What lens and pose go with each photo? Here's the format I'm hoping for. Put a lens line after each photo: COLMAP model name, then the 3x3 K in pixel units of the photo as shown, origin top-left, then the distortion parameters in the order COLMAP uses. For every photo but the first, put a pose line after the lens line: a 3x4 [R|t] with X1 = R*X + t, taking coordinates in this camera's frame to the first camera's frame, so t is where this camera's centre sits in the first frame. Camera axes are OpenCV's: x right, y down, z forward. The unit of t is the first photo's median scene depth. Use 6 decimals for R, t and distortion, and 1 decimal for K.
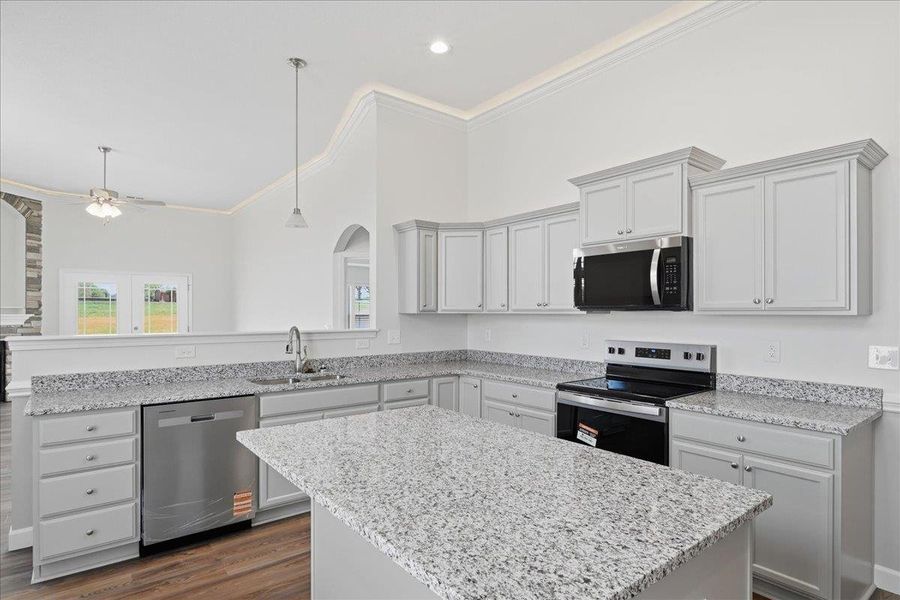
lens RADIAL K [[484.6, 0, 450.7], [0, 484.6, 310.1], [0, 0, 1]] dist [-0.002319, 0.002457]
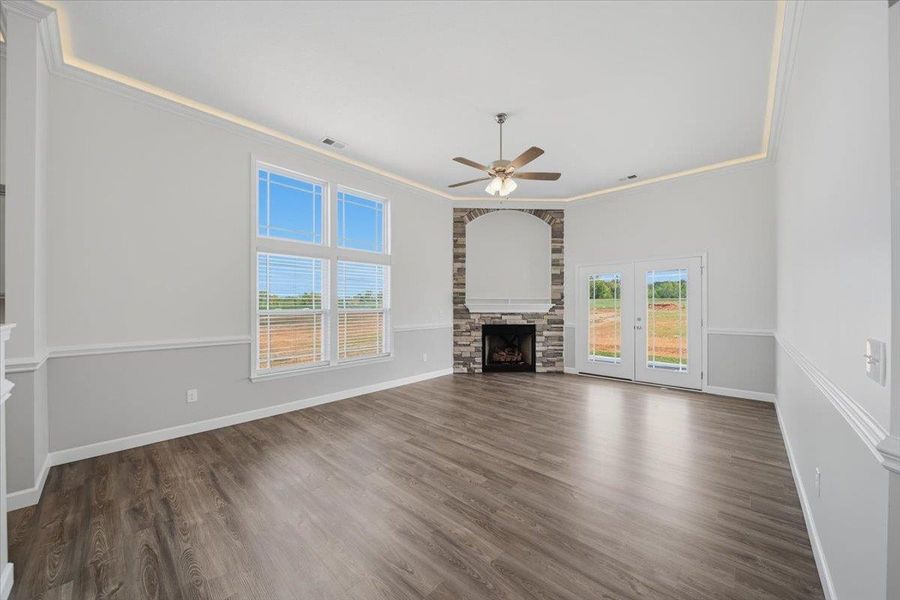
lens RADIAL K [[318.9, 0, 454.3], [0, 318.9, 302.6], [0, 0, 1]] dist [-0.001916, -0.000894]
pose [[0.156314, -0.006326, -0.987687, -0.227931], [0.002559, 0.999979, -0.006000, 0.017929], [0.987704, -0.001590, 0.156327, 1.263884]]
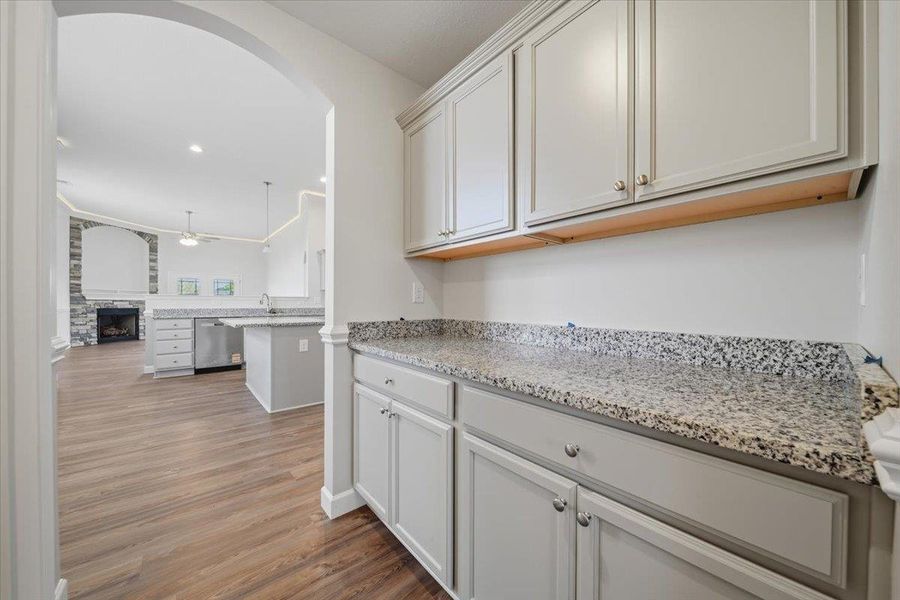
lens RADIAL K [[318.9, 0, 450.8], [0, 318.9, 305.7], [0, 0, 1]] dist [-0.001916, -0.000894]
pose [[0.999150, 0.002658, 0.041127, 0.518533], [-0.003072, 0.999945, 0.010010, 0.072120], [-0.041098, -0.010128, 0.999104, -0.605786]]
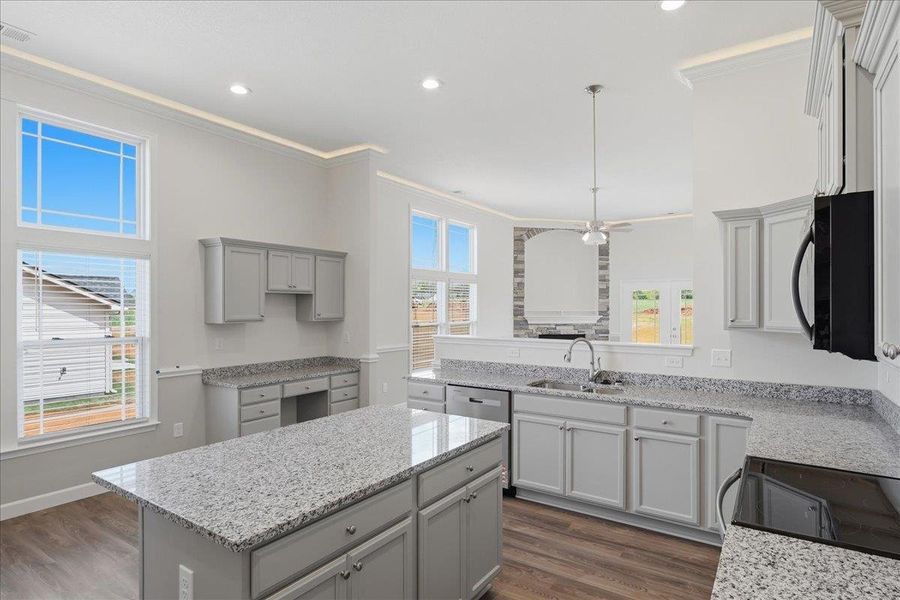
lens RADIAL K [[484.6, 0, 449.9], [0, 484.6, 303.1], [0, 0, 1]] dist [-0.002319, 0.002457]
pose [[0.303157, -0.007927, -0.952907, 0.593282], [0.002083, 0.999969, -0.007656, -0.034721], [0.952938, 0.000336, 0.303164, 0.378515]]
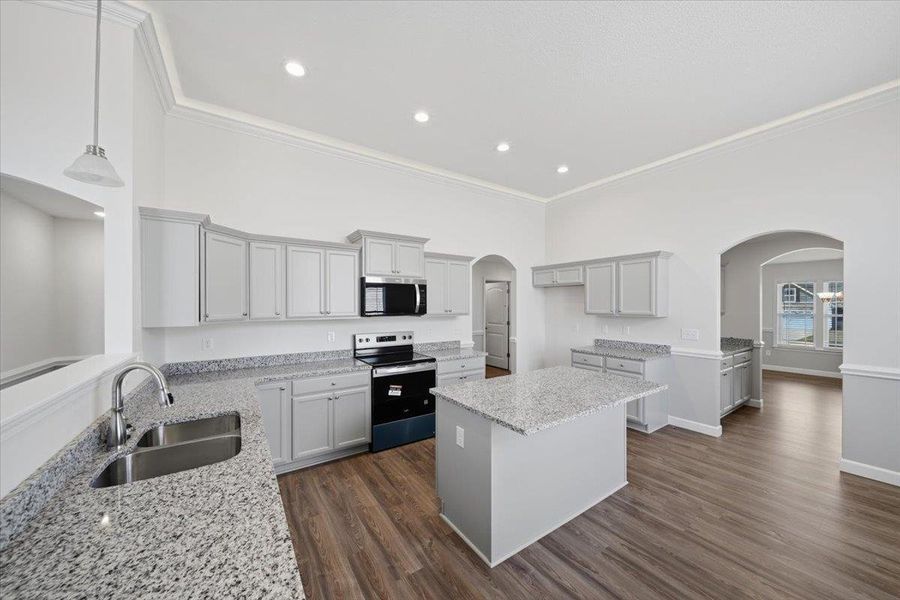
lens RADIAL K [[318.9, 0, 450.7], [0, 318.9, 306.9], [0, 0, 1]] dist [-0.001916, -0.000894]
pose [[0.067850, -0.008551, 0.997659, -0.642378], [-0.000100, 0.999963, 0.008577, -0.034029], [-0.997696, -0.000682, 0.067847, 0.582170]]
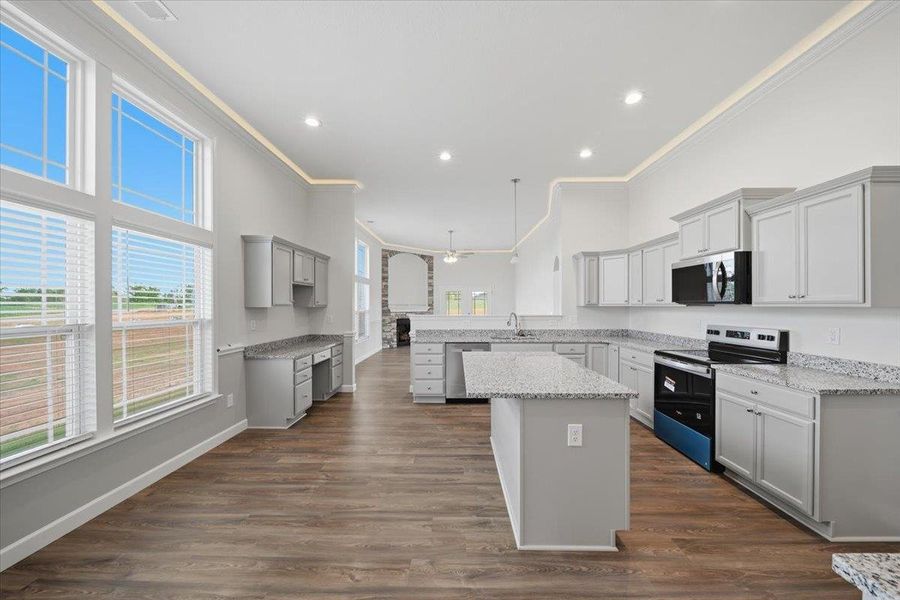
lens RADIAL K [[318.9, 0, 451.7], [0, 318.9, 304.8], [0, 0, 1]] dist [-0.001916, -0.000894]
pose [[0.777402, -0.003531, -0.628995, 0.303284], [0.004462, 0.999990, -0.000099, -0.000031], [0.628989, -0.002730, 0.777410, -0.187652]]
